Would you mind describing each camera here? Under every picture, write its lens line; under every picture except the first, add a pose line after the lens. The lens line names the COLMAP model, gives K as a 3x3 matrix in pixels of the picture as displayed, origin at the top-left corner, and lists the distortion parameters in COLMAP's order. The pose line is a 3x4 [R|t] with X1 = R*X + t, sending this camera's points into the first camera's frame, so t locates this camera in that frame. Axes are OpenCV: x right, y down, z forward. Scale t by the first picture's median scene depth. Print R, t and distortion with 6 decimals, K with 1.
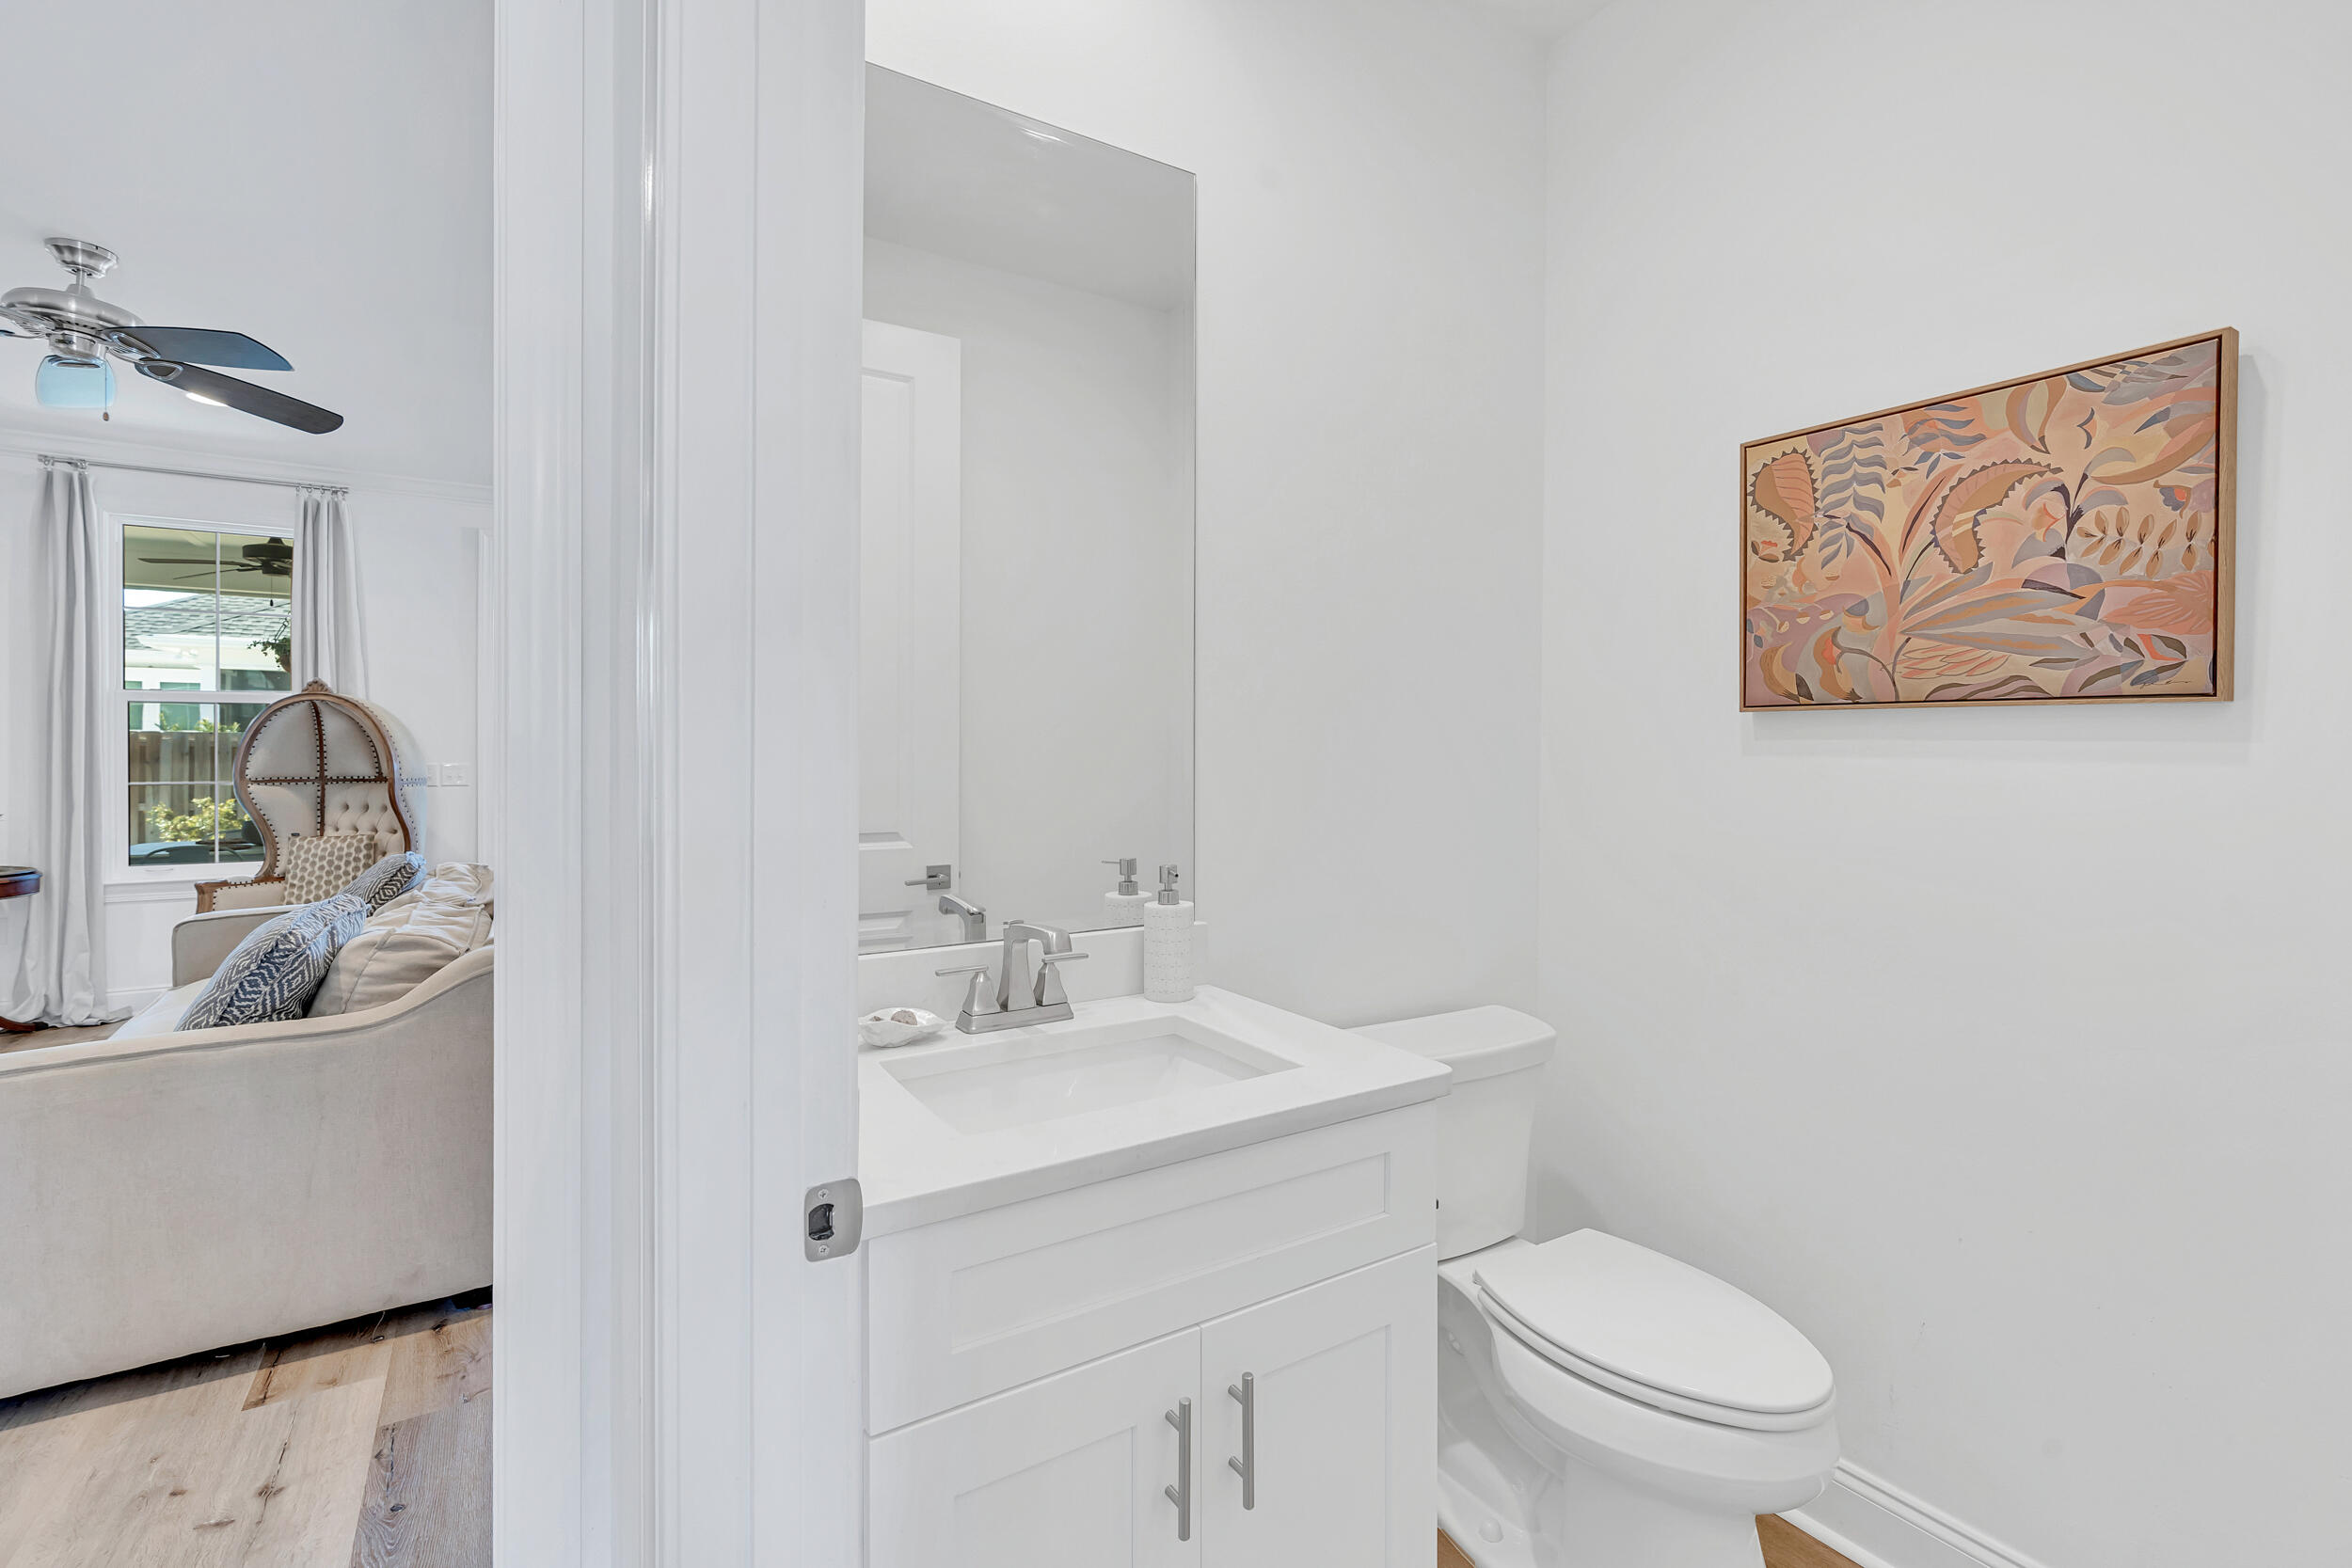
lens RADIAL K [[1078.1, 0, 1178.5], [0, 1078.1, 744.3], [0, 0, 1]] dist [0.009589, -0.000934]
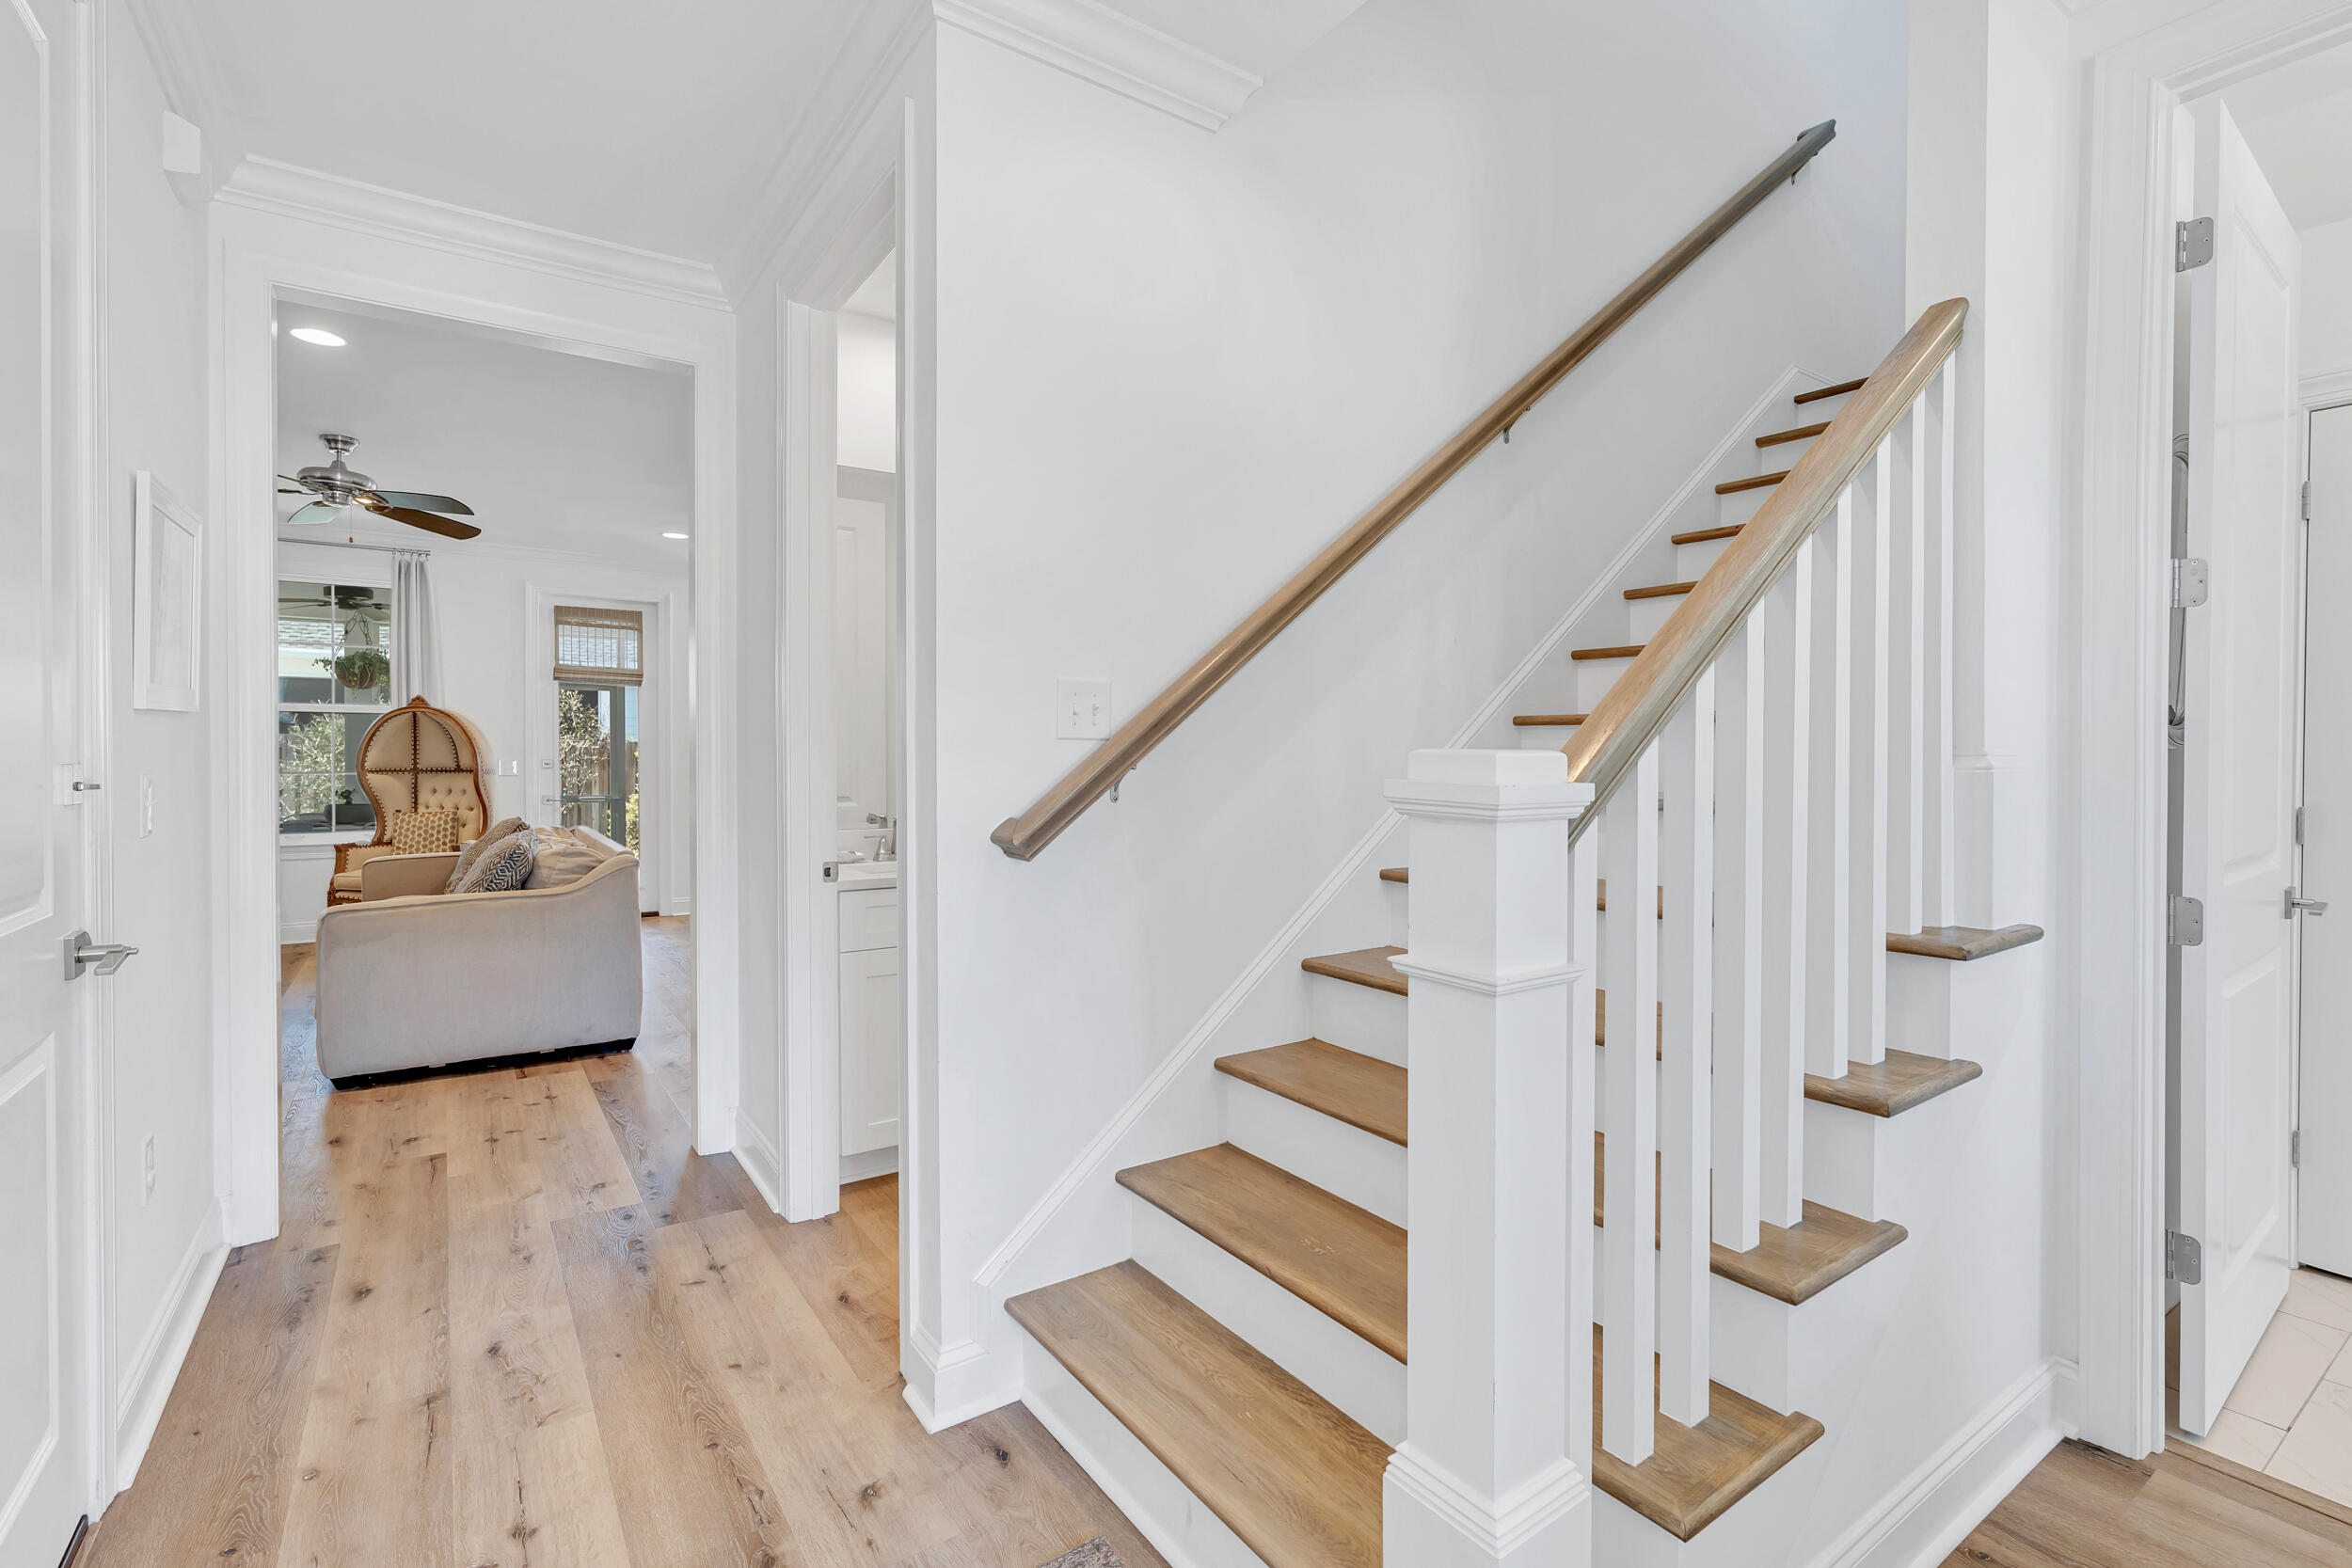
lens RADIAL K [[1069.1, 0, 1175.4], [0, 1069.1, 776.4], [0, 0, 1]] dist [0.006963, 0.000688]
pose [[0.999229, -0.000520, 0.039262, 0.102700], [-0.000628, 0.999572, 0.029235, 0.000825], [-0.039260, -0.029237, 0.998801, -0.385417]]
